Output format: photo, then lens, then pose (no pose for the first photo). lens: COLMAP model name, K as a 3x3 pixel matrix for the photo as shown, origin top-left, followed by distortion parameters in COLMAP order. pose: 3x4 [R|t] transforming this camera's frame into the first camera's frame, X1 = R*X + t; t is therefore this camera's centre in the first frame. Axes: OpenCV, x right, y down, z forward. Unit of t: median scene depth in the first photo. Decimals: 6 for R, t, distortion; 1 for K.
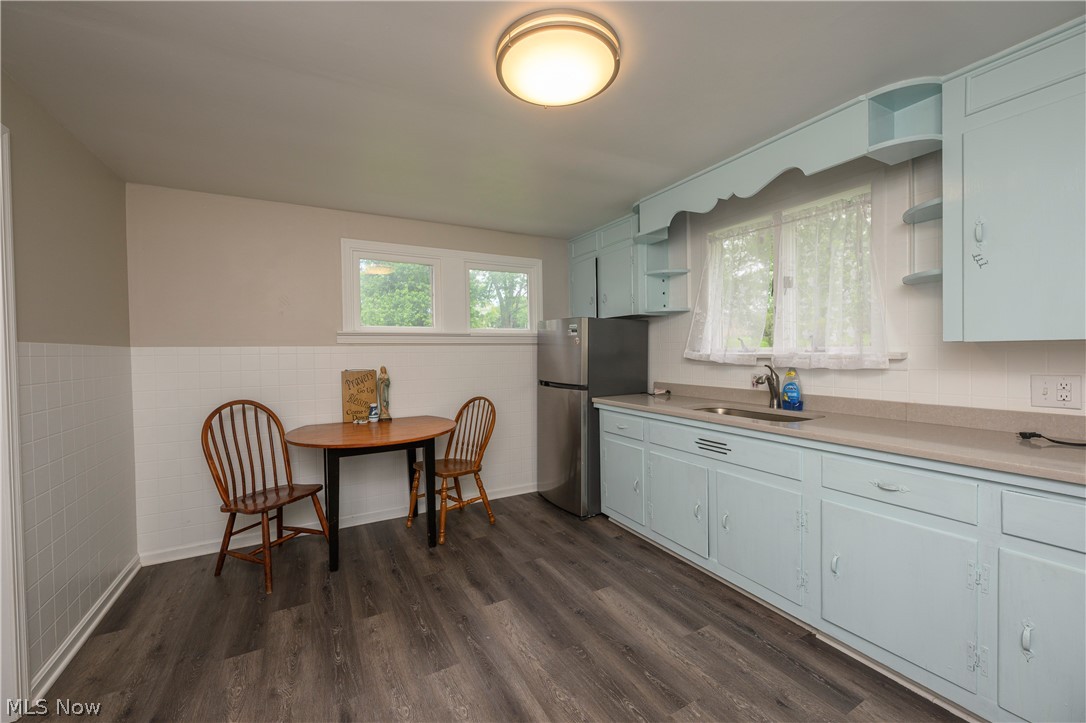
lens RADIAL K [[428.0, 0, 541.5], [0, 428.0, 360.5], [0, 0, 1]] dist [0.001070, 0.000028]
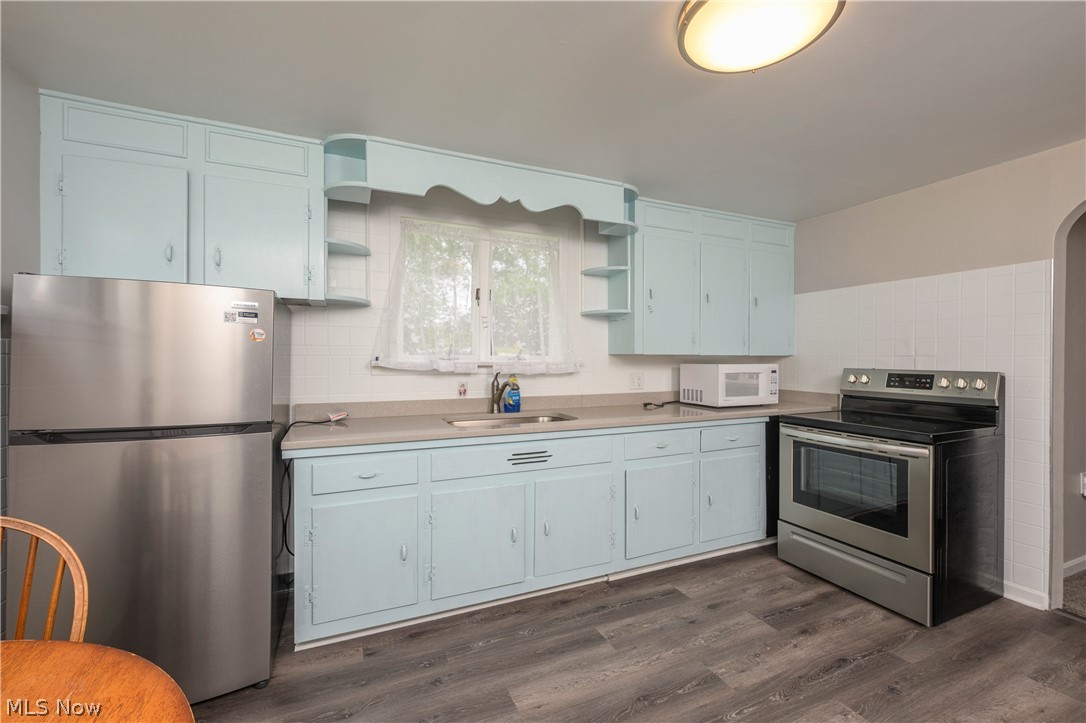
lens RADIAL K [[428.0, 0, 540.0], [0, 428.0, 357.8], [0, 0, 1]] dist [0.001070, 0.000028]
pose [[0.101629, 0.010511, 0.994767, -0.552997], [0.014928, 0.999815, -0.012090, -0.011557], [-0.994710, 0.016079, 0.101454, 0.881955]]
